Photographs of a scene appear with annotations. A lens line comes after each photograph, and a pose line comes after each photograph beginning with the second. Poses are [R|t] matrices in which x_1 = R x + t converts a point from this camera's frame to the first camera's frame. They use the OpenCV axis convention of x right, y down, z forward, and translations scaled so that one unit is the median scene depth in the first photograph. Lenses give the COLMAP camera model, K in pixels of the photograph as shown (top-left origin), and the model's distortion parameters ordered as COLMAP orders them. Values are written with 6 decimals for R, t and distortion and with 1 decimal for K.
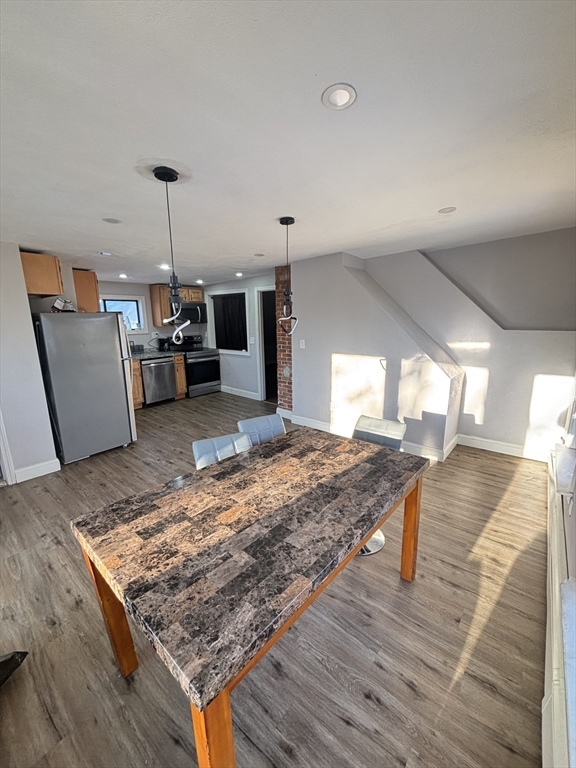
lens RADIAL K [[309.0, 0, 290.0], [0, 309.0, 381.7], [0, 0, 1]] dist [-0.006921, 0.000011]
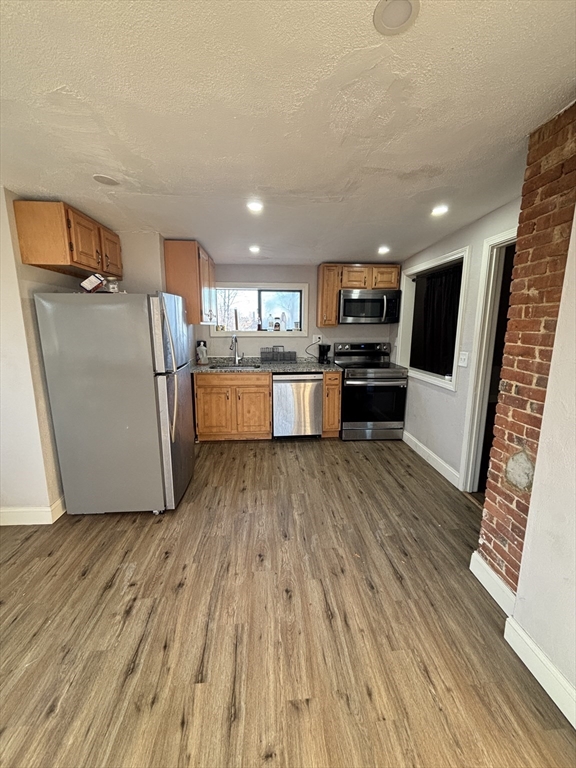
lens RADIAL K [[309.0, 0, 290.0], [0, 309.0, 381.7], [0, 0, 1]] dist [-0.006921, 0.000011]
pose [[0.686116, 0.141980, -0.713503, 0.033270], [-0.159212, 0.986300, 0.043163, -0.078807], [0.709857, 0.083984, 0.699321, 0.493592]]
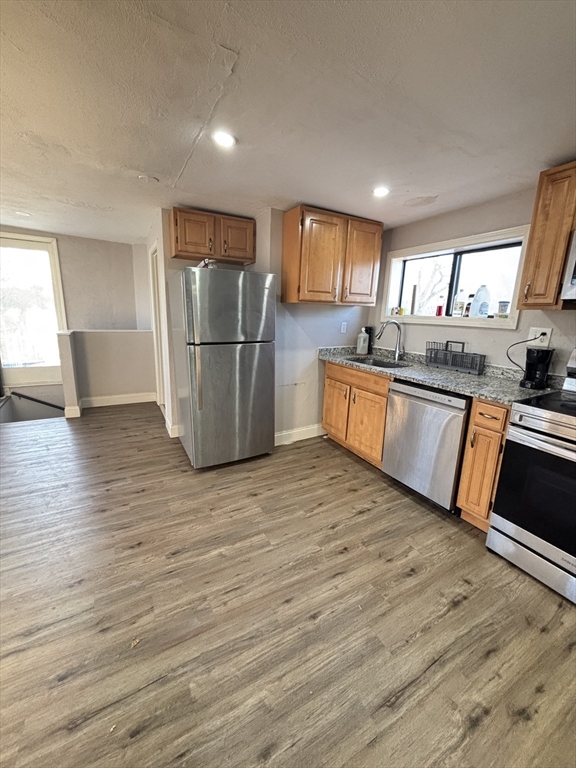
lens RADIAL K [[310.9, 0, 283.3], [0, 310.9, 384.6], [0, 0, 1]] dist [-0.000265, 0.000332]
pose [[-0.384907, 0.207208, -0.899395, -0.009475], [-0.219747, 0.925876, 0.307352, -0.149761], [0.896414, 0.315942, -0.310843, 0.901484]]
